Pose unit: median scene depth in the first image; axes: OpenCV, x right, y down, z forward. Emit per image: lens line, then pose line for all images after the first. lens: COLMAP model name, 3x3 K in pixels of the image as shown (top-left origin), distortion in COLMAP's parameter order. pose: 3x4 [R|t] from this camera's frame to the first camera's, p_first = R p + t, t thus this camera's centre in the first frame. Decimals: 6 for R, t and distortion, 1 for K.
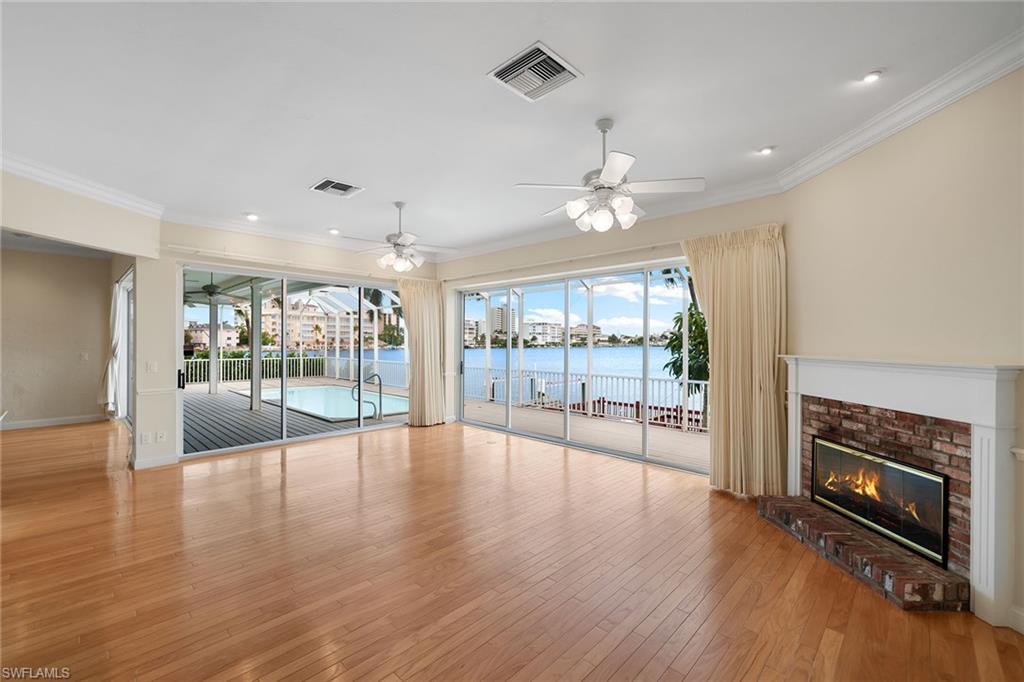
lens RADIAL K [[426.6, 0, 507.7], [0, 426.6, 341.6], [0, 0, 1]] dist [0.000701, 0.000169]
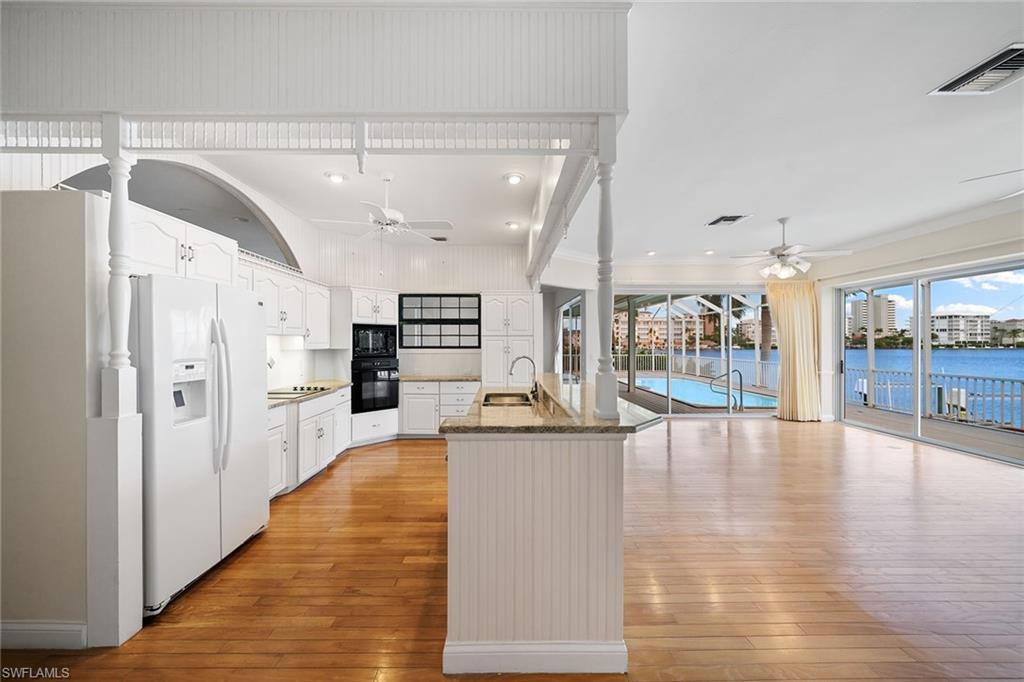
lens RADIAL K [[369.3, 0, 503.7], [0, 369.3, 341.4], [0, 0, 1]] dist [-0.001023, -0.000281]
pose [[0.698330, -0.006915, -0.715742, -0.081649], [0.005210, 0.999976, -0.004577, 0.005473], [0.715757, -0.000533, 0.698349, -0.260001]]
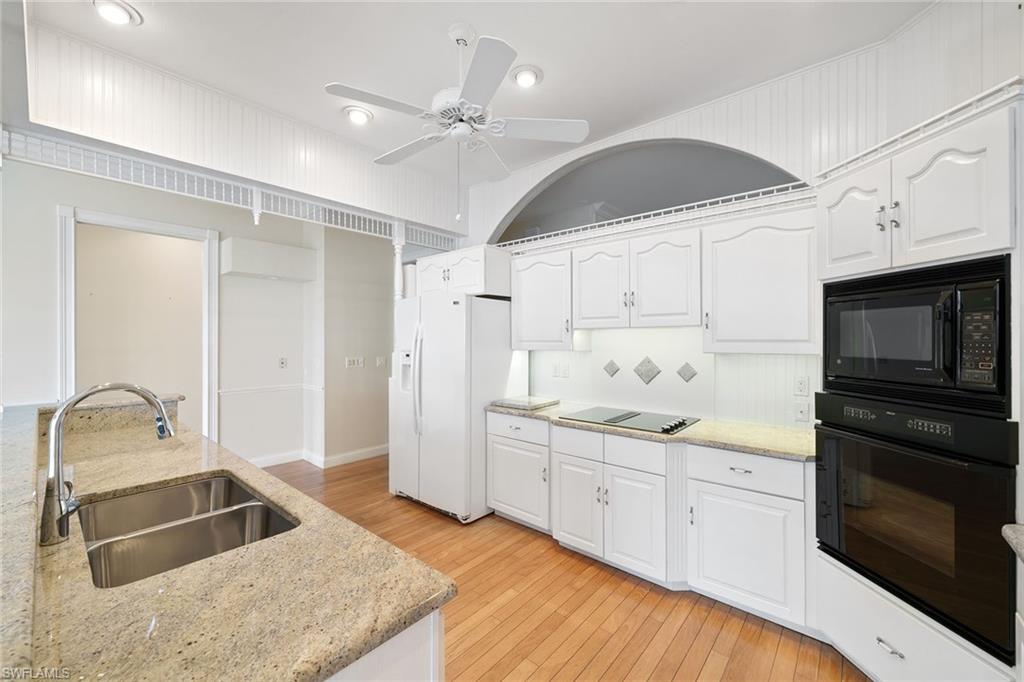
lens RADIAL K [[401.7, 0, 508.8], [0, 401.7, 340.2], [0, 0, 1]] dist [-0.000084, -0.000138]
pose [[-0.998276, -0.003642, -0.058586, -0.893529], [-0.003654, 0.999993, 0.000106, 0.002132], [0.058585, 0.000320, -0.998282, 0.632960]]
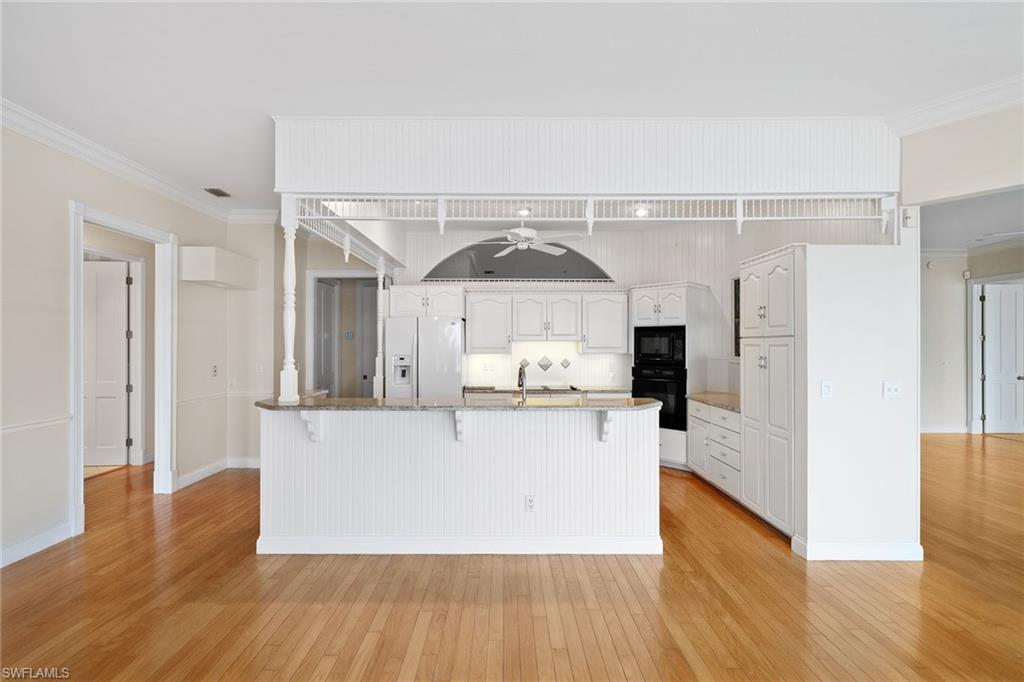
lens RADIAL K [[466.8, 0, 506.4], [0, 466.8, 344.6], [0, 0, 1]] dist [0.000123, -0.000006]
pose [[-0.715672, -0.006316, -0.698408, -0.018845], [-0.002887, 0.999977, -0.006085, 0.001706], [0.698431, -0.002338, -0.715674, 0.944816]]
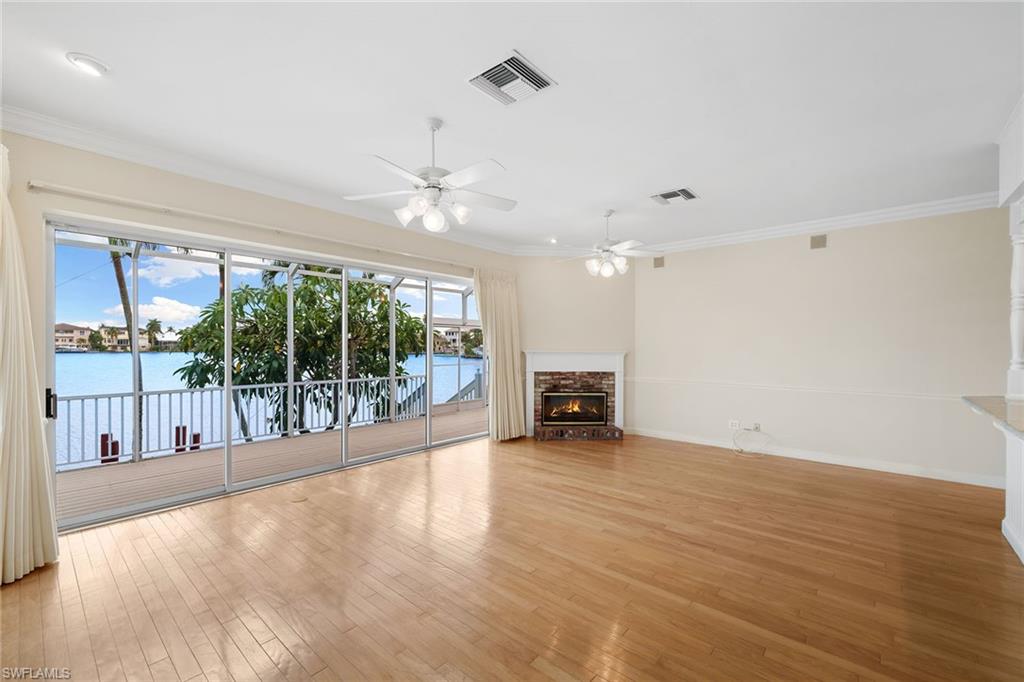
lens RADIAL K [[426.6, 0, 507.7], [0, 426.6, 341.6], [0, 0, 1]] dist [0.000701, 0.000169]
pose [[-0.054286, 0.002817, 0.998521, -1.018620], [-0.005937, 0.999977, -0.003144, -0.000937], [-0.998508, -0.006099, -0.054268, 1.068892]]
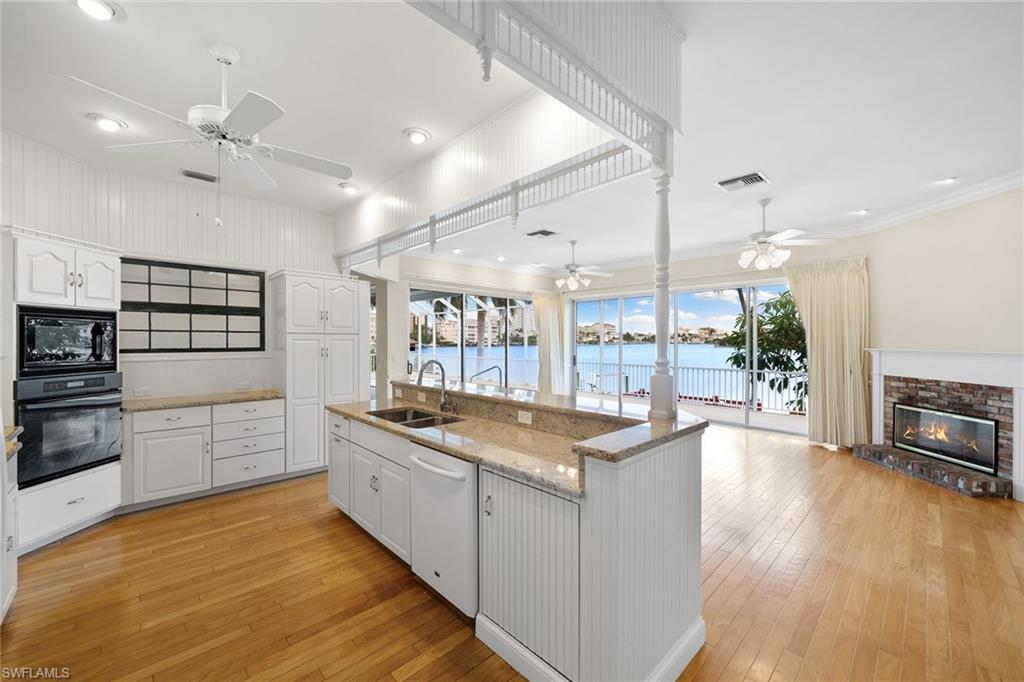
lens RADIAL K [[401.7, 0, 508.8], [0, 401.7, 340.2], [0, 0, 1]] dist [-0.000084, -0.000138]
pose [[0.999156, -0.003431, -0.040943, -0.472483], [0.003493, 0.999993, 0.001442, -0.002512], [0.040937, -0.001584, 0.999160, -0.374251]]
